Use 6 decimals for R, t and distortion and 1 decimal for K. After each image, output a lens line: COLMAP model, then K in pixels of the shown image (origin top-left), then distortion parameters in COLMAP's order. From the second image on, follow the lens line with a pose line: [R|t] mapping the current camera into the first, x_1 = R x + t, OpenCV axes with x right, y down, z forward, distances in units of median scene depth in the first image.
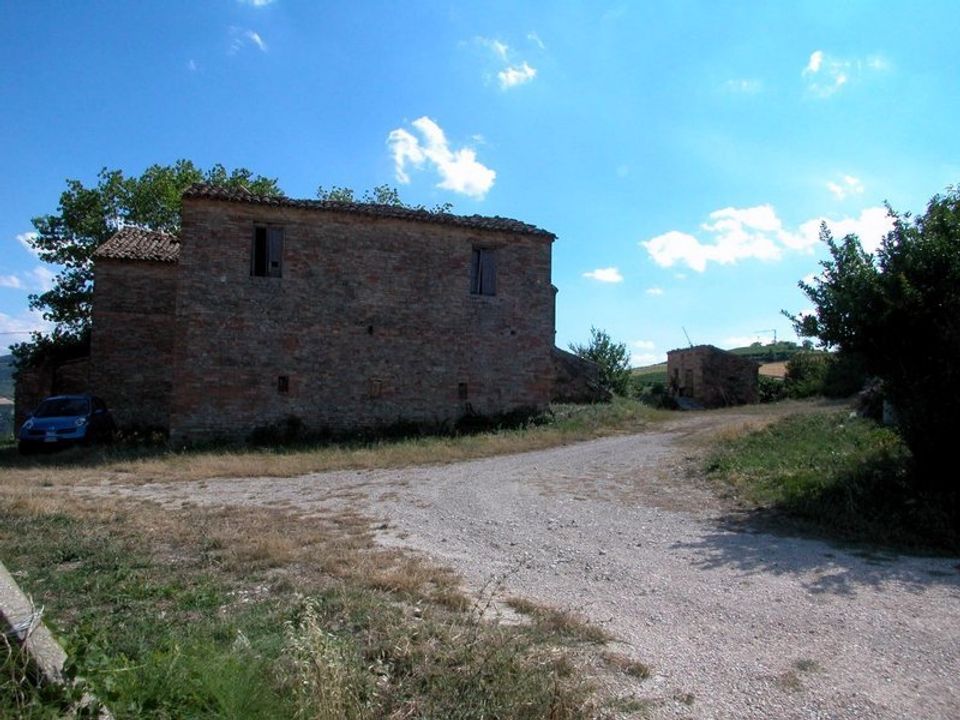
lens RADIAL K [[379.5, 0, 482.0], [0, 379.5, 364.5], [0, 0, 1]] dist [-0.023200, -0.000135]
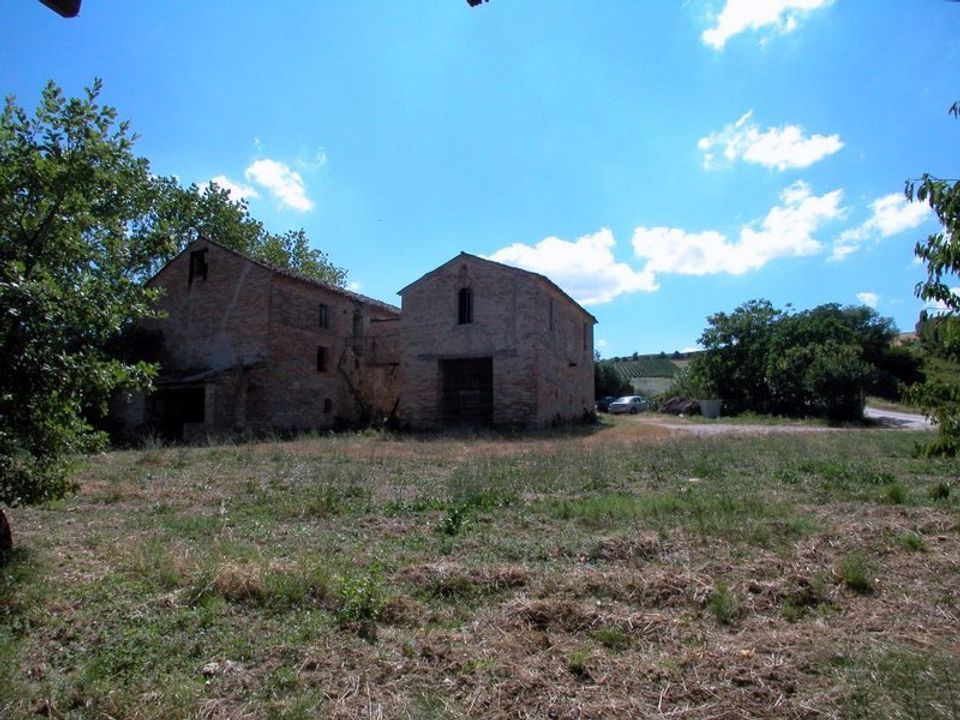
lens RADIAL K [[379.5, 0, 482.0], [0, 379.5, 364.5], [0, 0, 1]] dist [-0.023200, -0.000135]
pose [[0.858847, 0.081889, 0.505645, -1.068019], [-0.048218, 0.995680, -0.079350, 0.038226], [-0.509958, 0.043768, 0.859085, -0.280728]]
